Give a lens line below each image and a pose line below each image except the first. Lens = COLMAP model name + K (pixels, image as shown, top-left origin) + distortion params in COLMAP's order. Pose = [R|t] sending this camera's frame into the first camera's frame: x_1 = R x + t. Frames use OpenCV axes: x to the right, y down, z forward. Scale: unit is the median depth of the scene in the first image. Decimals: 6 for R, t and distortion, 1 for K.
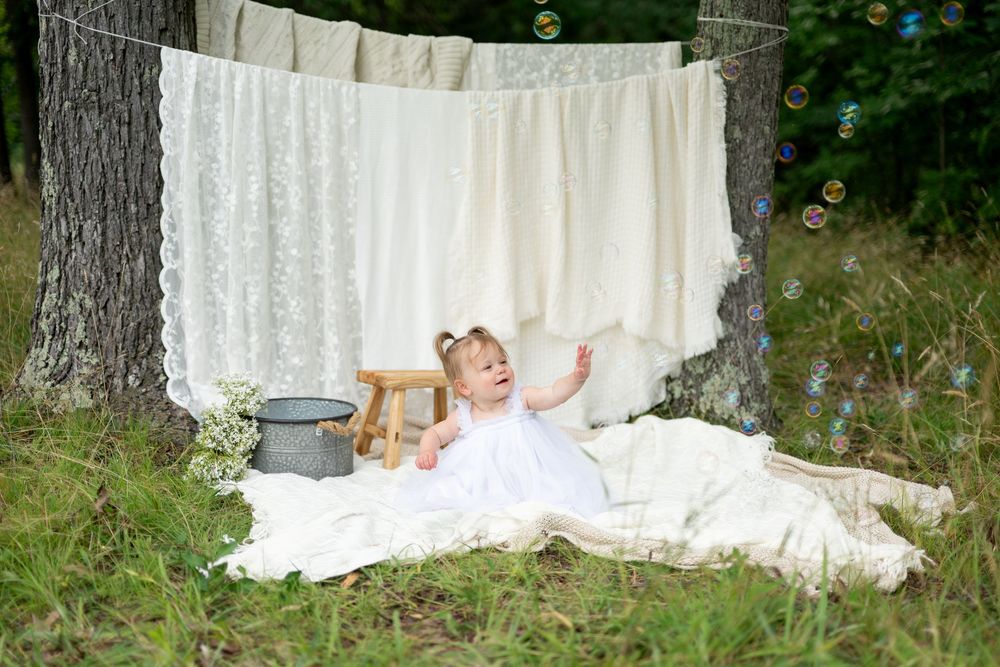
lens RADIAL K [[1413.7, 0, 498.2], [0, 1413.7, 339.7], [0, 0, 1]] dist [-0.020158, 0.010005]
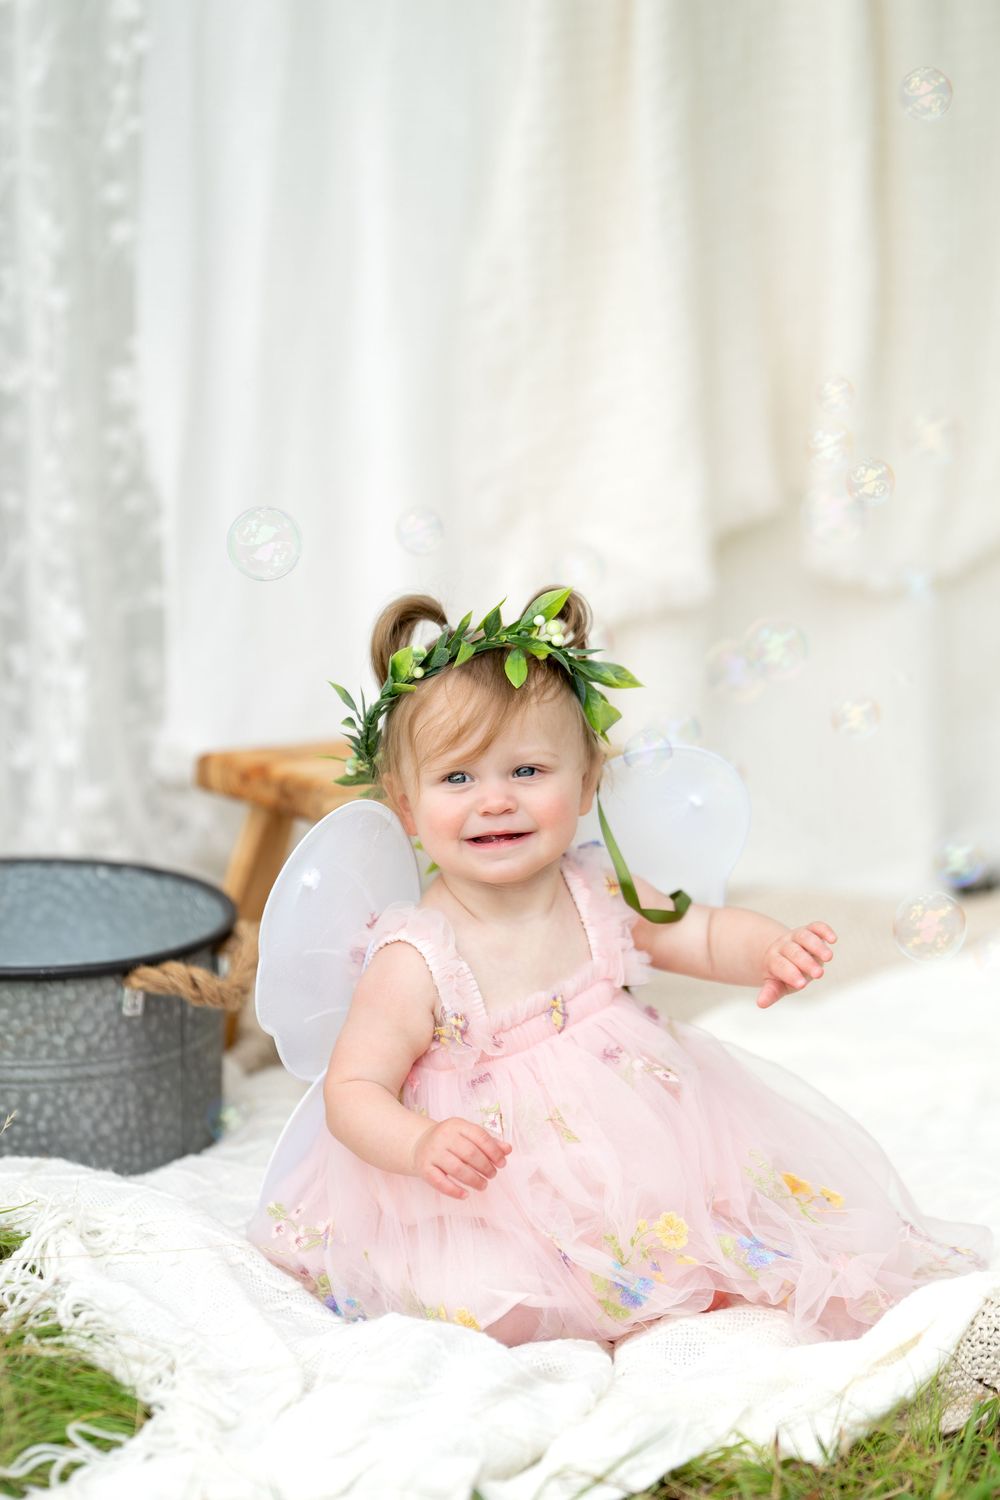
lens RADIAL K [[5766.0, 0, 497.3], [0, 5766.0, 749.6], [0, 0, 1]] dist [0.042378, 0.199268]
pose [[0.994839, -0.031923, 0.096316, -0.141953], [0.021802, 0.994301, 0.104358, -0.092192], [-0.099098, -0.101720, 0.989865, -0.141102]]
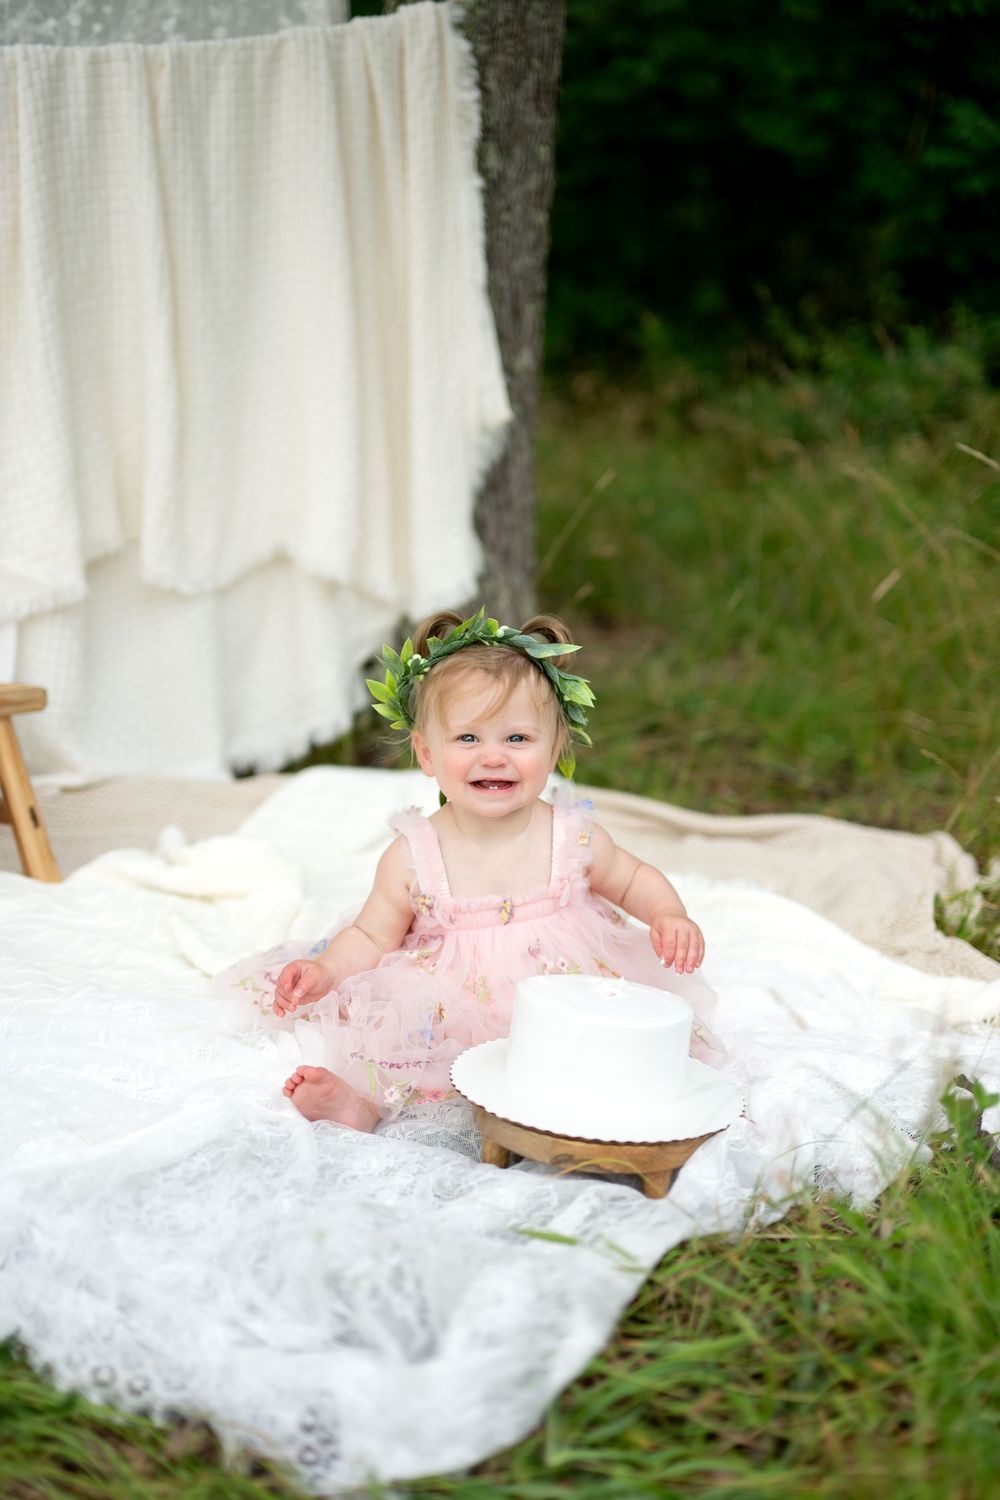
lens RADIAL K [[2094.8, 0, 501.1], [0, 2094.8, 746.6], [0, 0, 1]] dist [-0.005165, 0.007267]
pose [[0.923949, -0.080660, 0.373915, -0.121428], [0.045948, 0.993840, 0.100850, -0.015866], [-0.379746, -0.076000, 0.921964, 0.315256]]
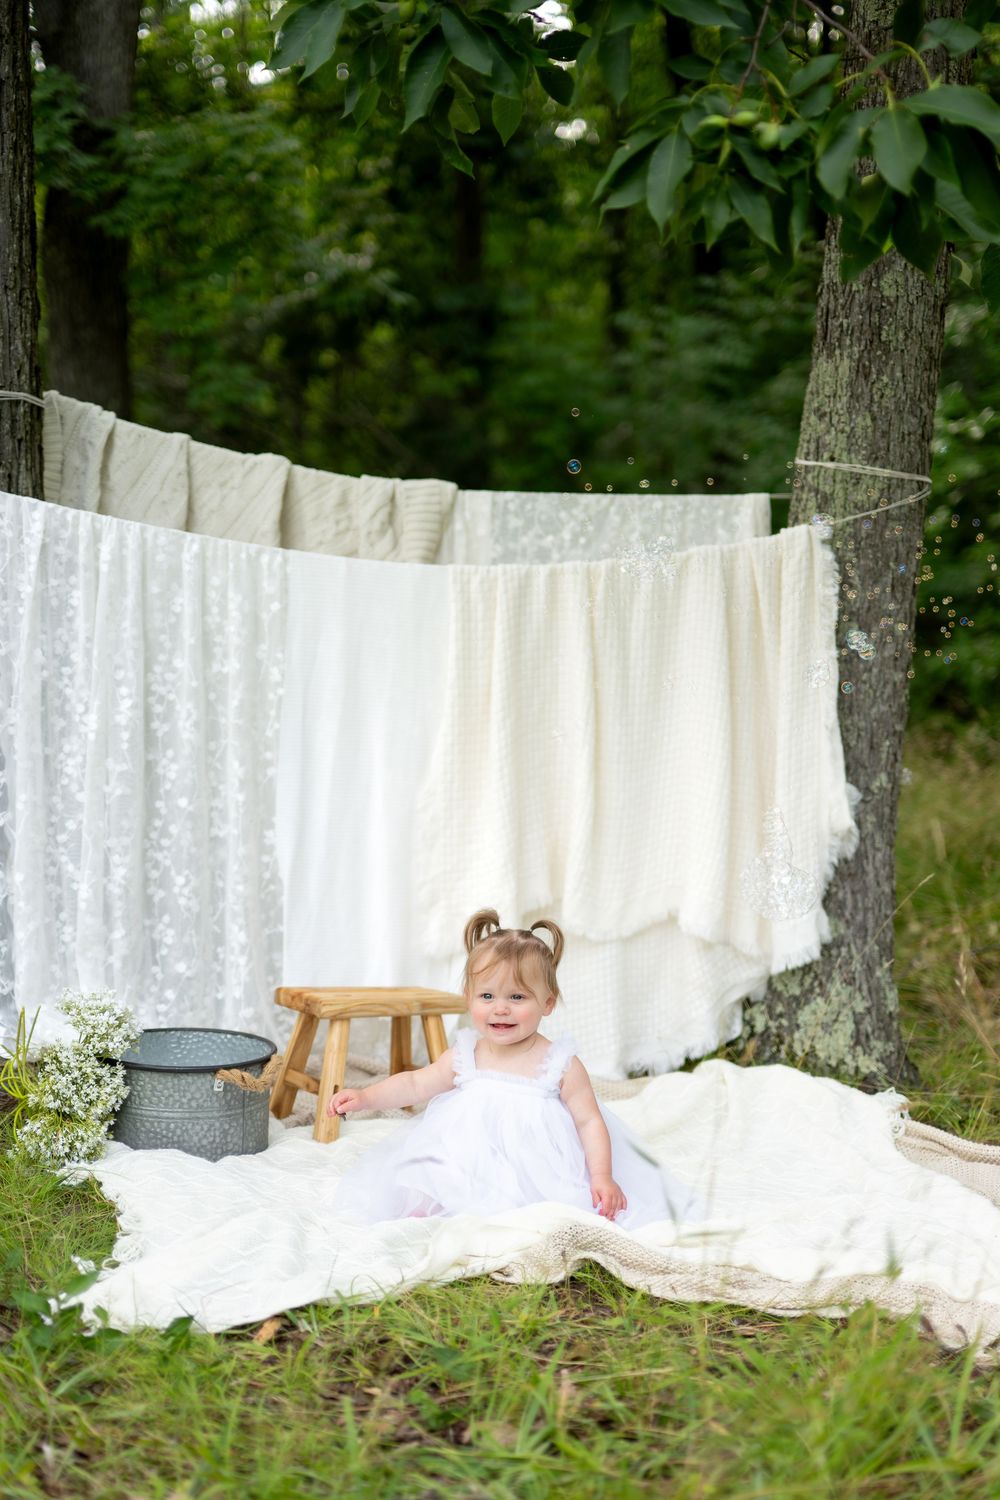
lens RADIAL K [[2124.4, 0, 483.6], [0, 2124.4, 763.5], [0, 0, 1]] dist [-0.021397, 0.014719]
pose [[0.999779, 0.017932, 0.010938, -0.015334], [-0.017231, 0.997983, -0.061099, -0.021920], [-0.012012, 0.060897, 0.998072, 0.009547]]
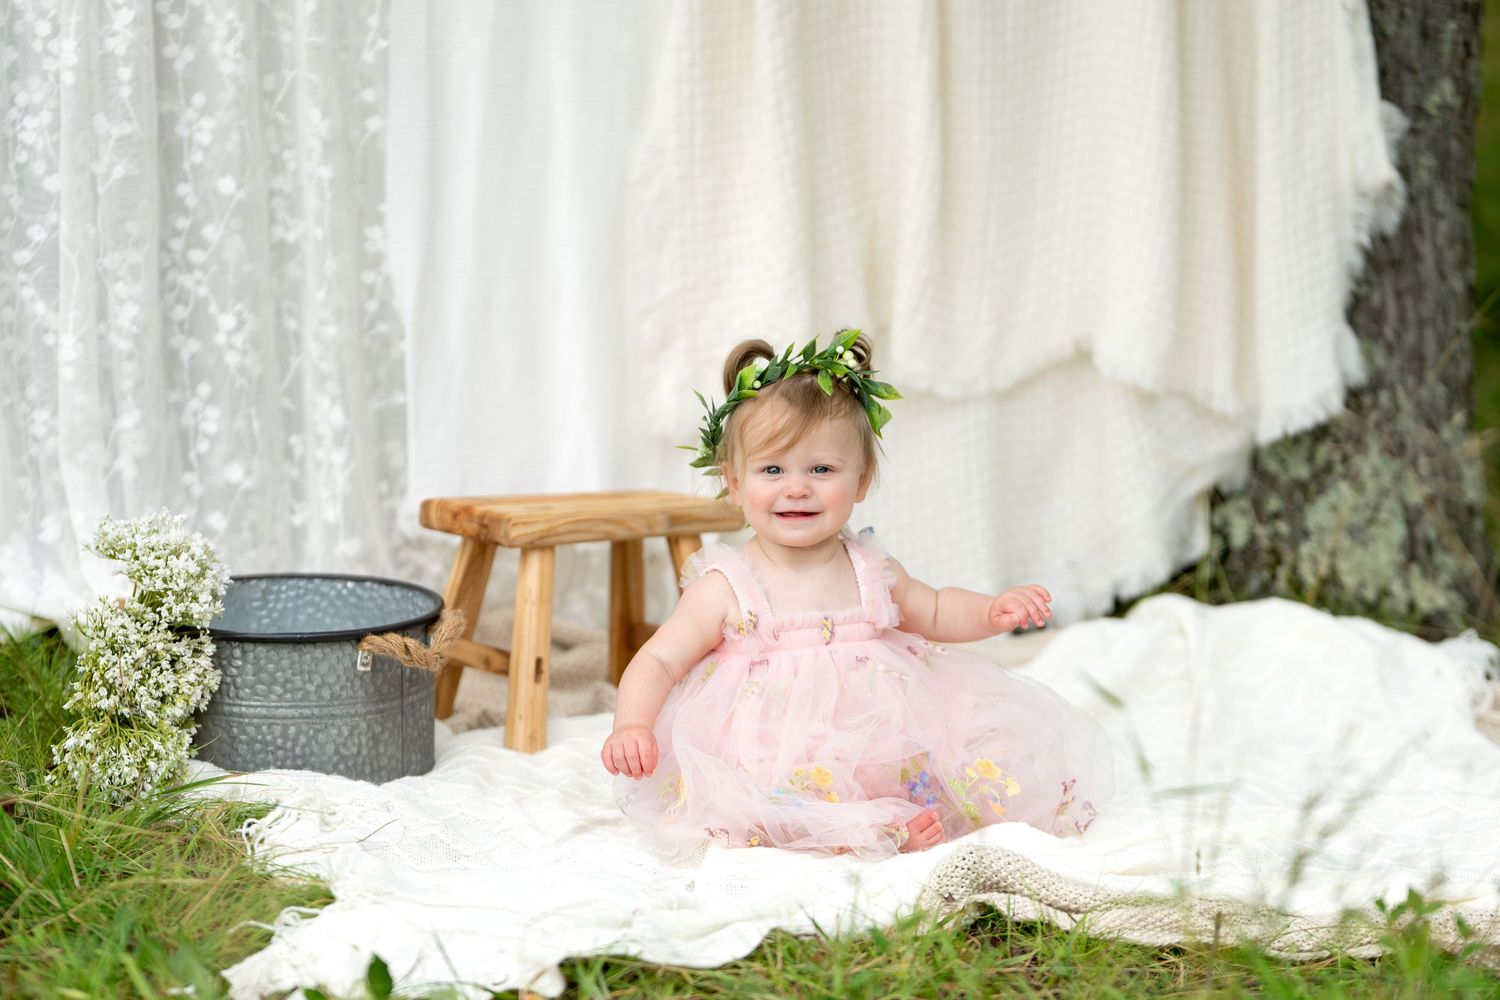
lens RADIAL K [[6053.0, 0, 729.8], [0, 6053.0, 548.6], [0, 0, 1]] dist [-0.046985, 2.176561]
pose [[0.997687, -0.024155, 0.063544, -0.113656], [0.020933, 0.998485, 0.050882, -0.044113], [-0.064677, -0.049435, 0.996681, -0.606872]]
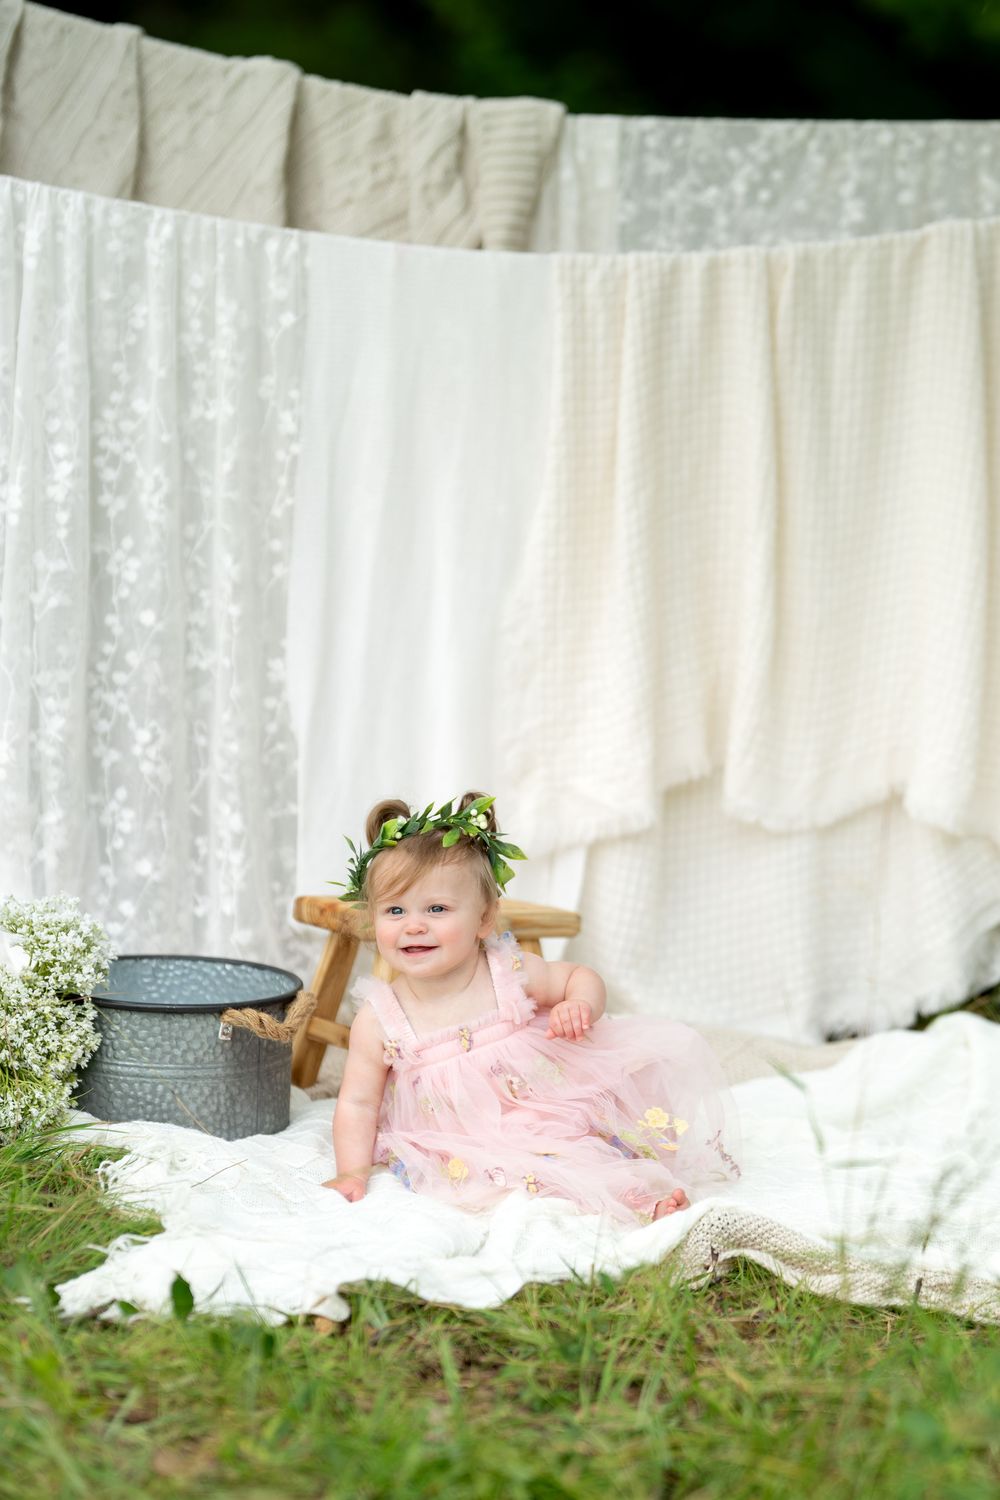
lens RADIAL K [[5711.9, 0, 501.0], [0, 5711.9, 745.9], [0, 0, 1]] dist [-0.018373, 1.534395]
pose [[0.999727, 0.022332, -0.006870, -0.022791], [-0.022283, 0.999727, 0.007039, -0.037034], [0.007026, -0.006884, 0.999952, -0.739804]]
